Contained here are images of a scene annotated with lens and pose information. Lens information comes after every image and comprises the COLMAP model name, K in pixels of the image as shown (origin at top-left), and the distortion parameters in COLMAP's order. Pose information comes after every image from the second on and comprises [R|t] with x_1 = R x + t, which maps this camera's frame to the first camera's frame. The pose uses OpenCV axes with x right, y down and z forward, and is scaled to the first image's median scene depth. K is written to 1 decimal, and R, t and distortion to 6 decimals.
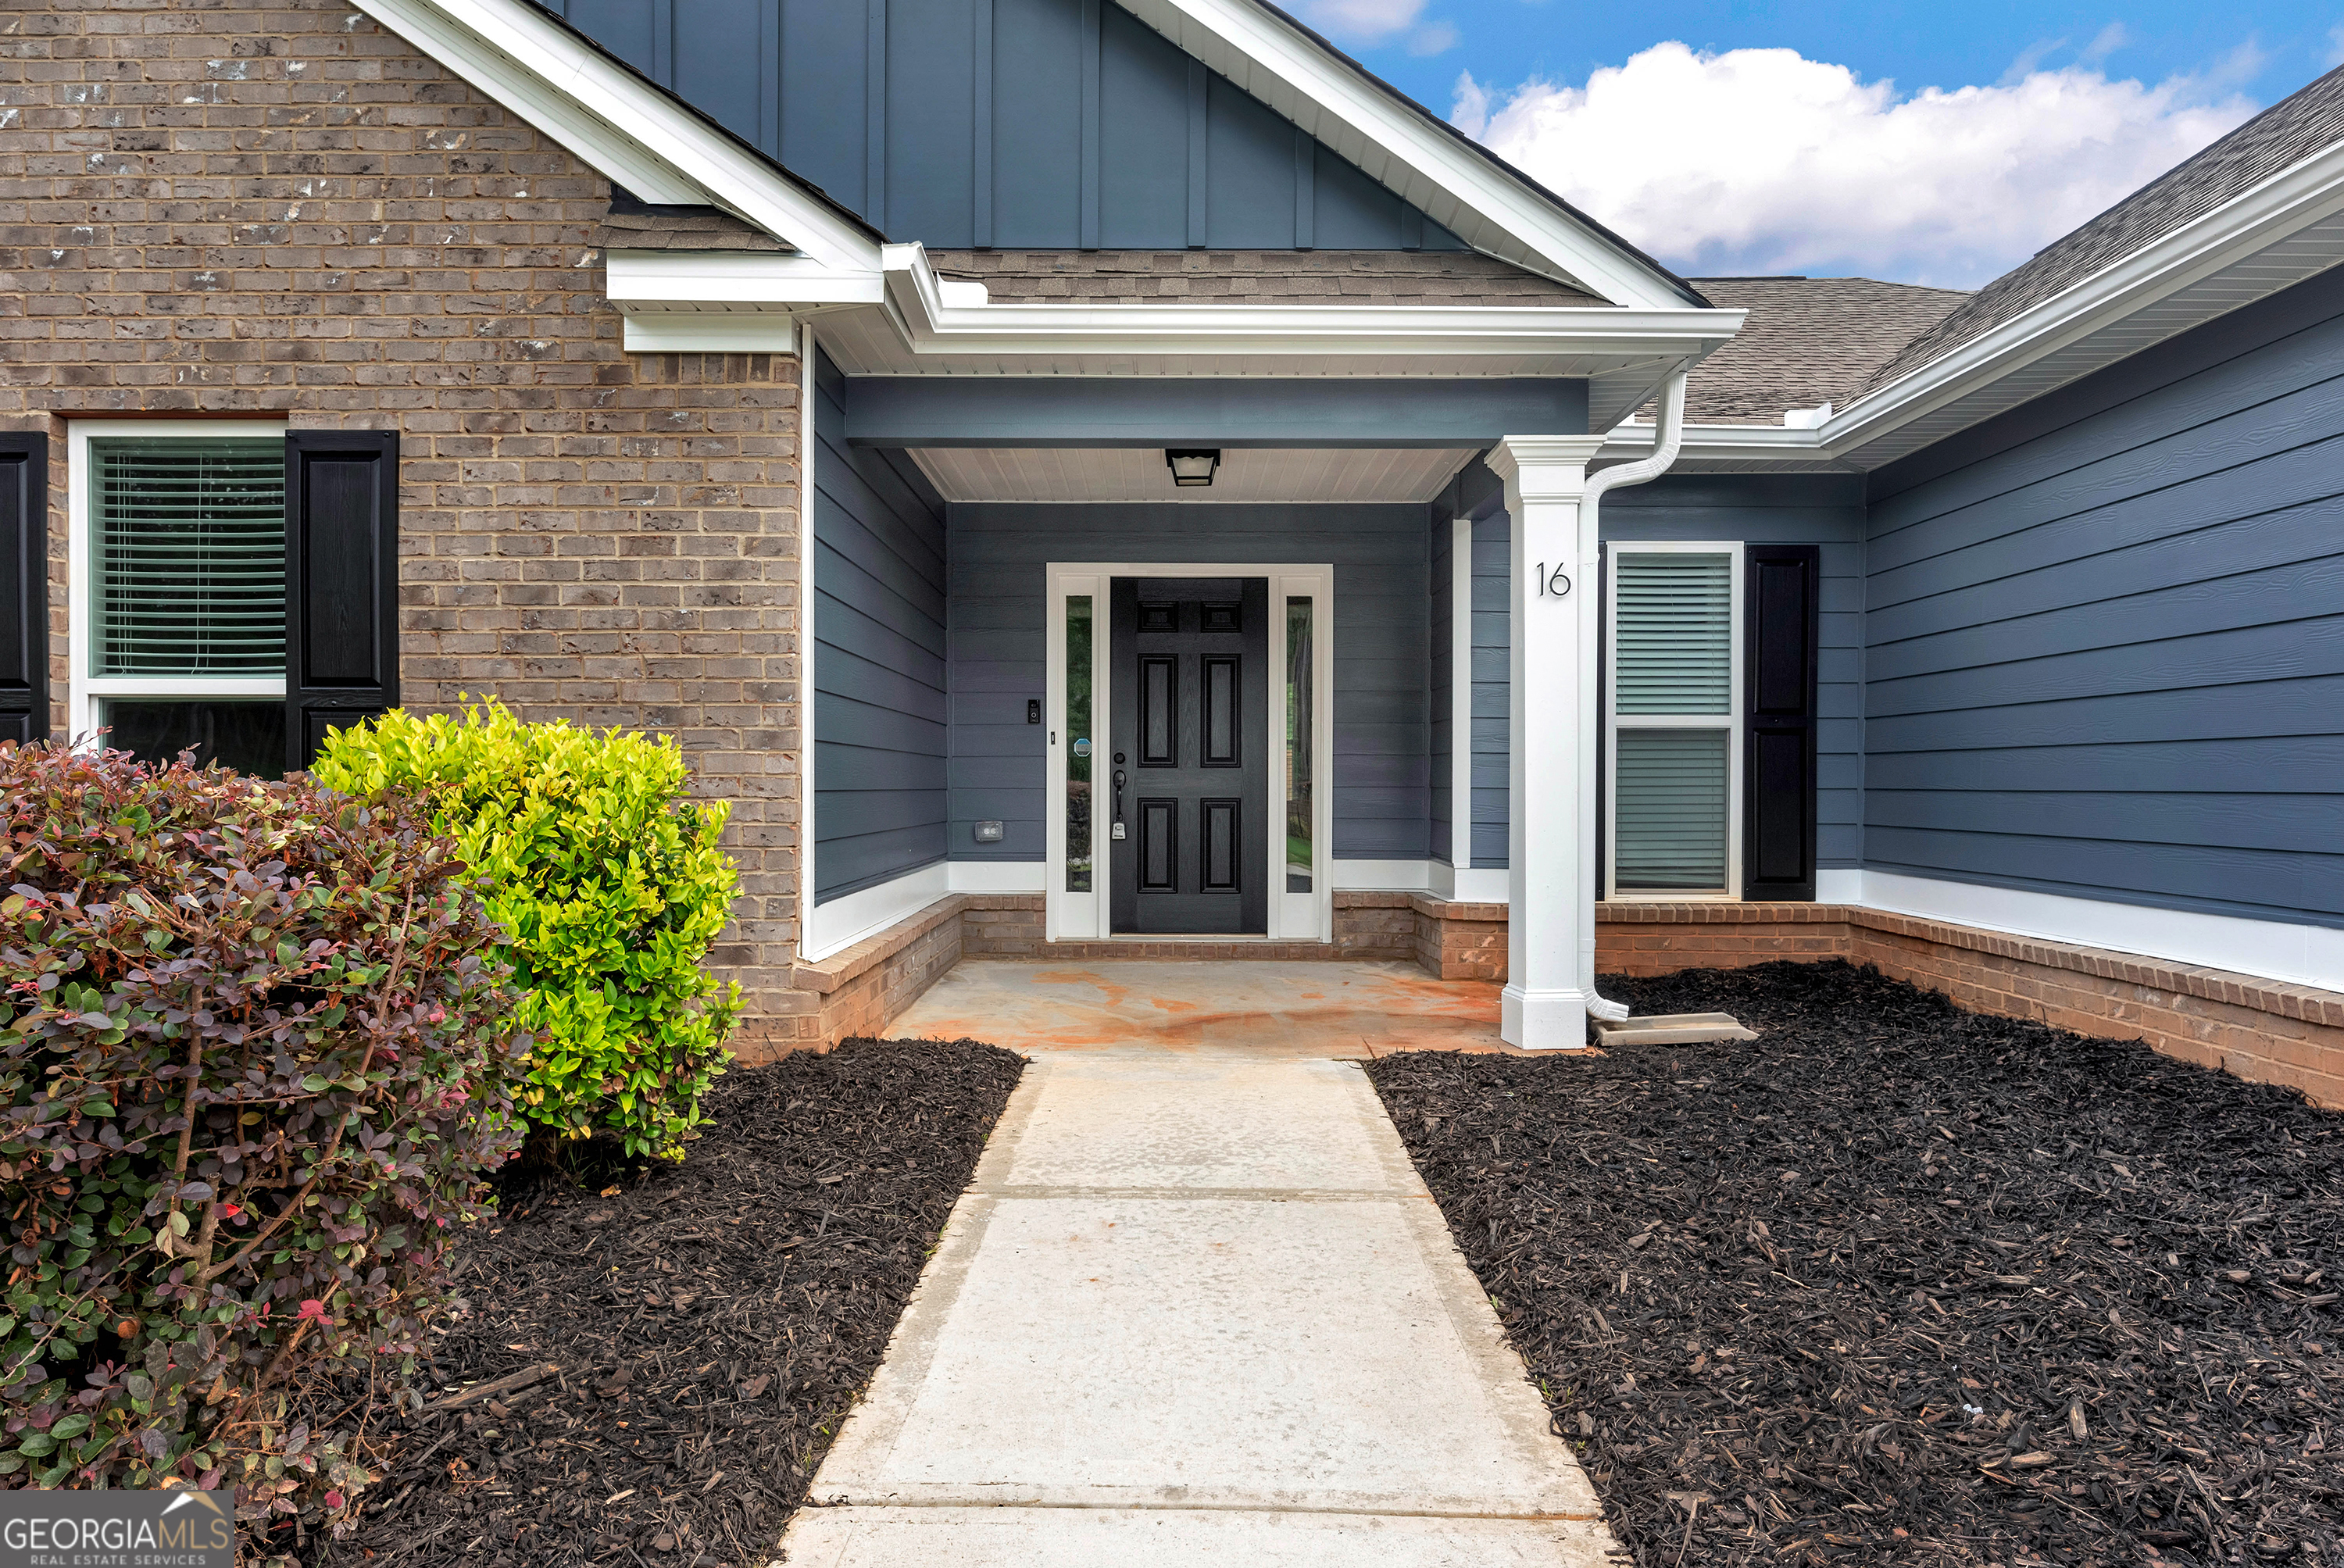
lens RADIAL K [[1484.8, 0, 1177.9], [0, 1484.8, 789.3], [0, 0, 1]] dist [-0.004042, -0.000232]
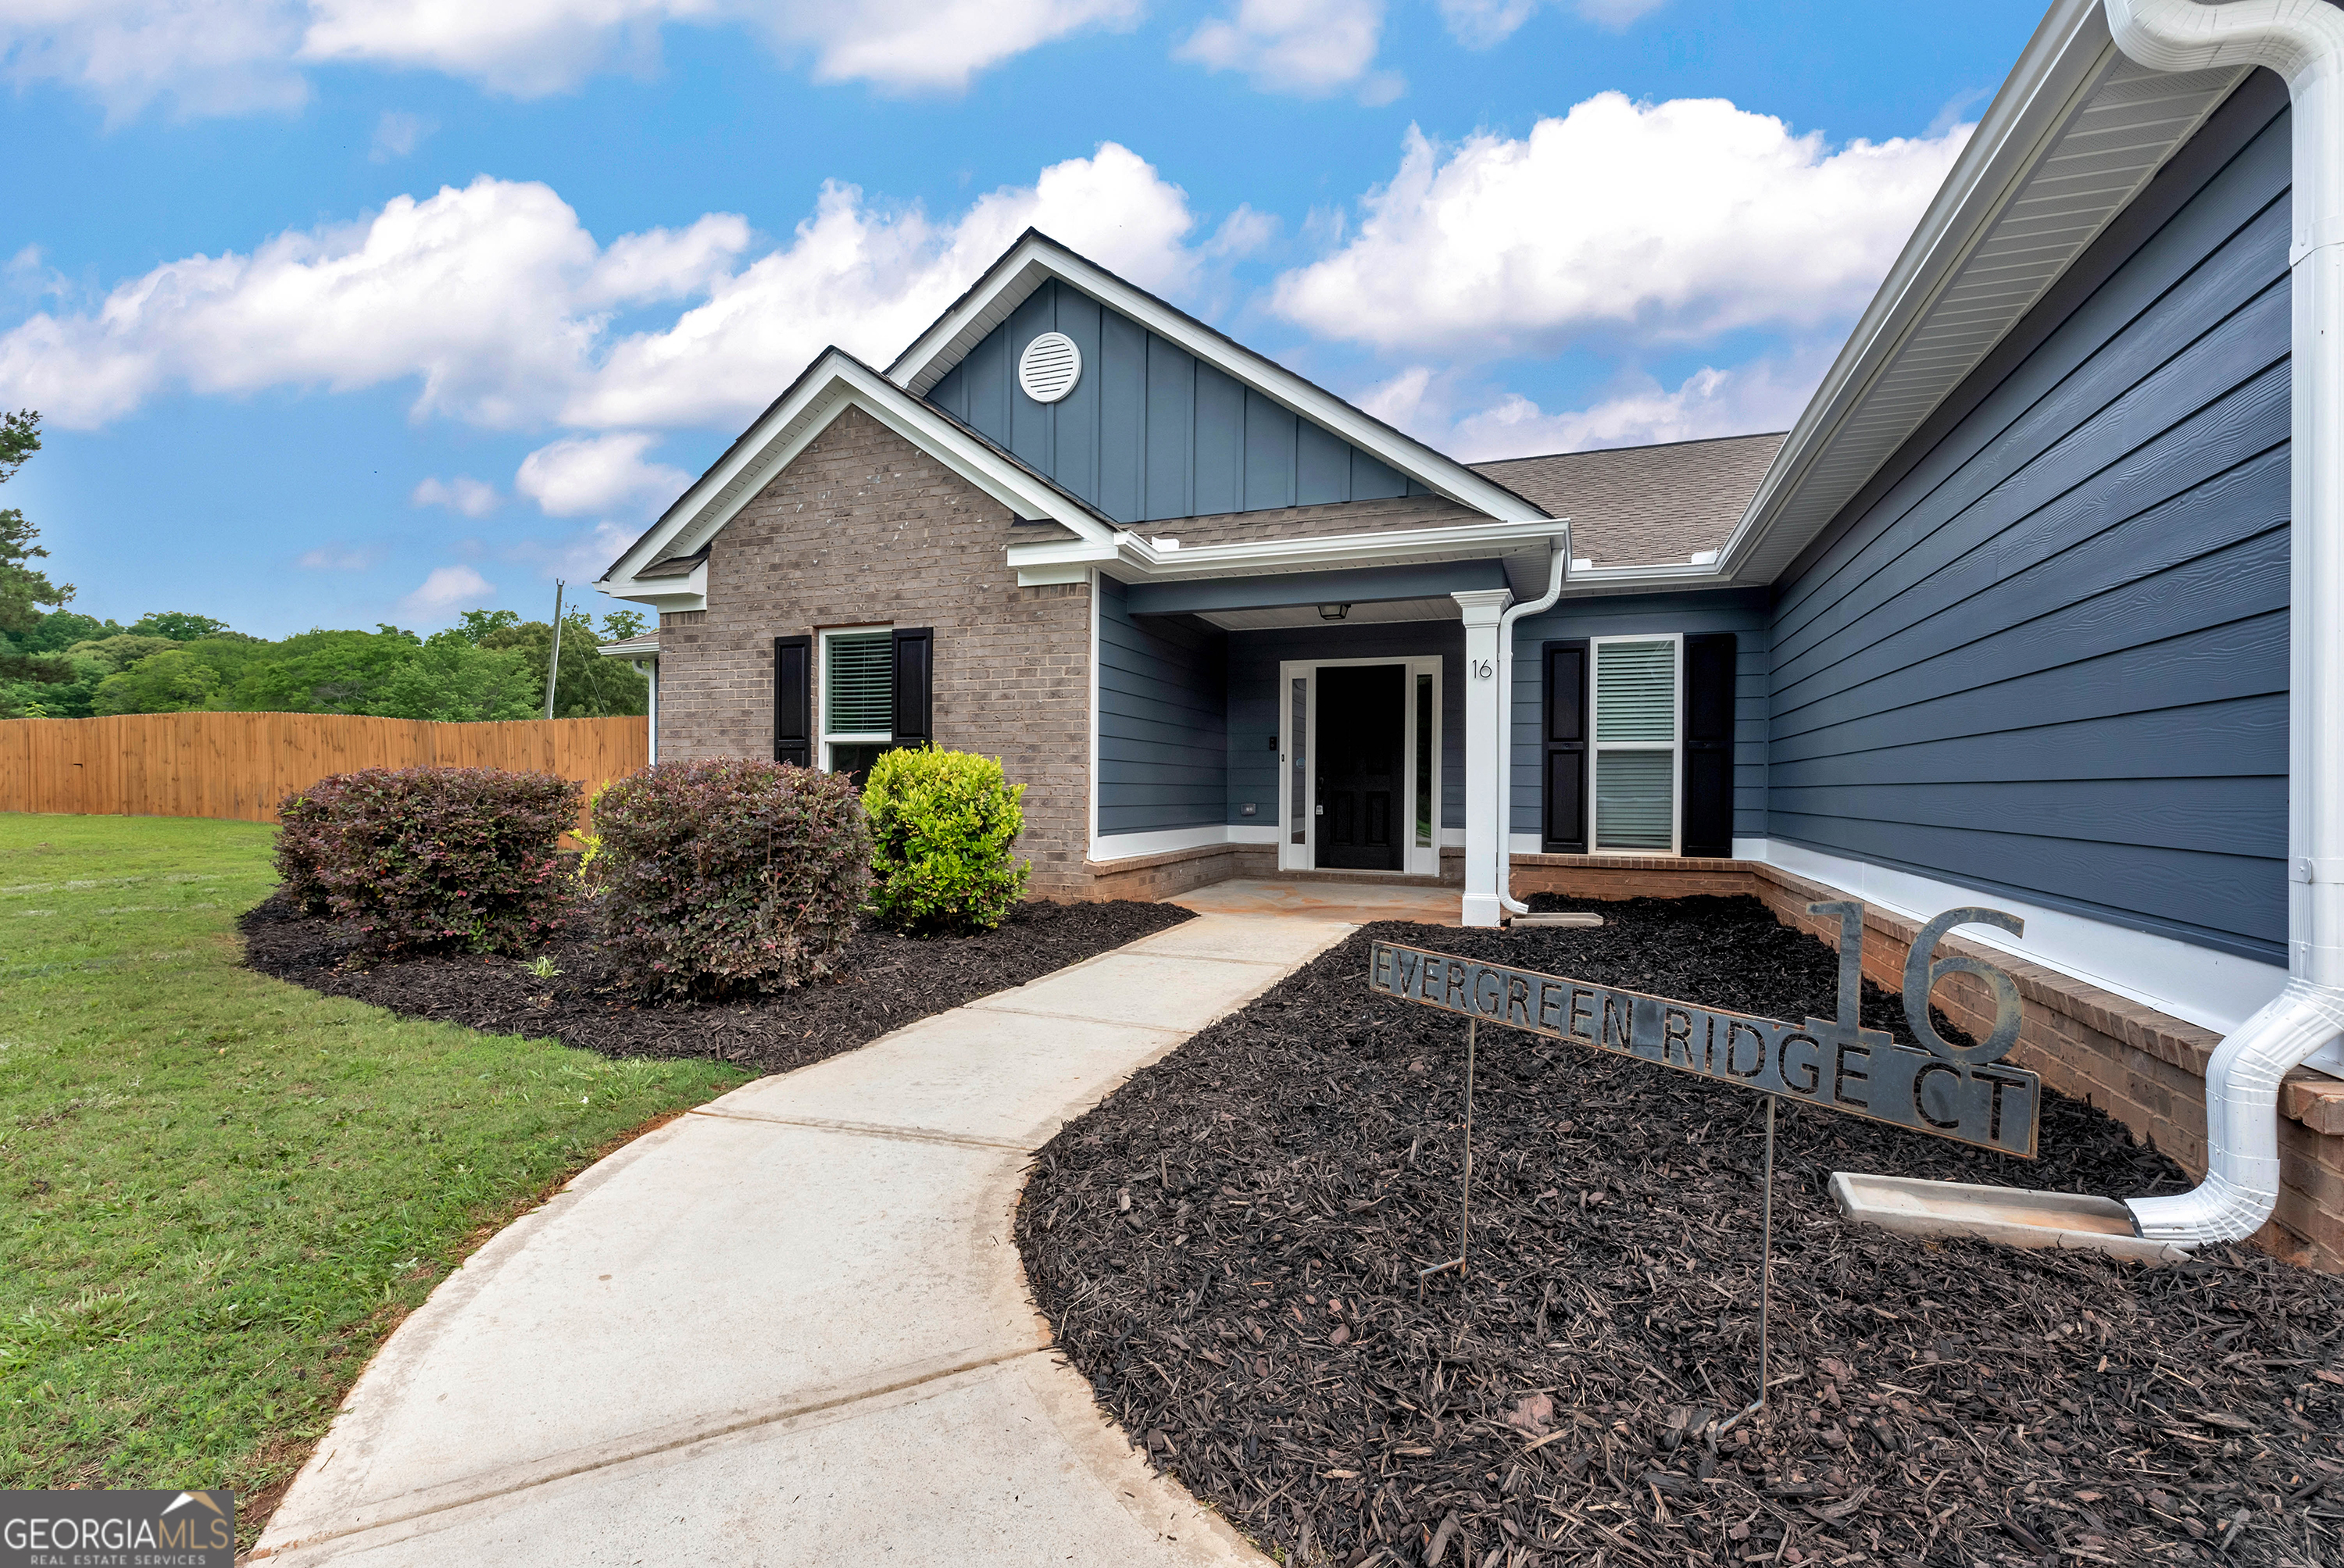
lens RADIAL K [[1046.0, 0, 1173.9], [0, 1046.0, 785.8], [0, 0, 1]] dist [0.001896, -0.000399]
pose [[0.929544, 0.004126, -0.368687, 0.430928], [-0.007776, 0.999934, -0.008413, 0.018355], [0.368628, 0.010687, 0.929515, -0.382997]]
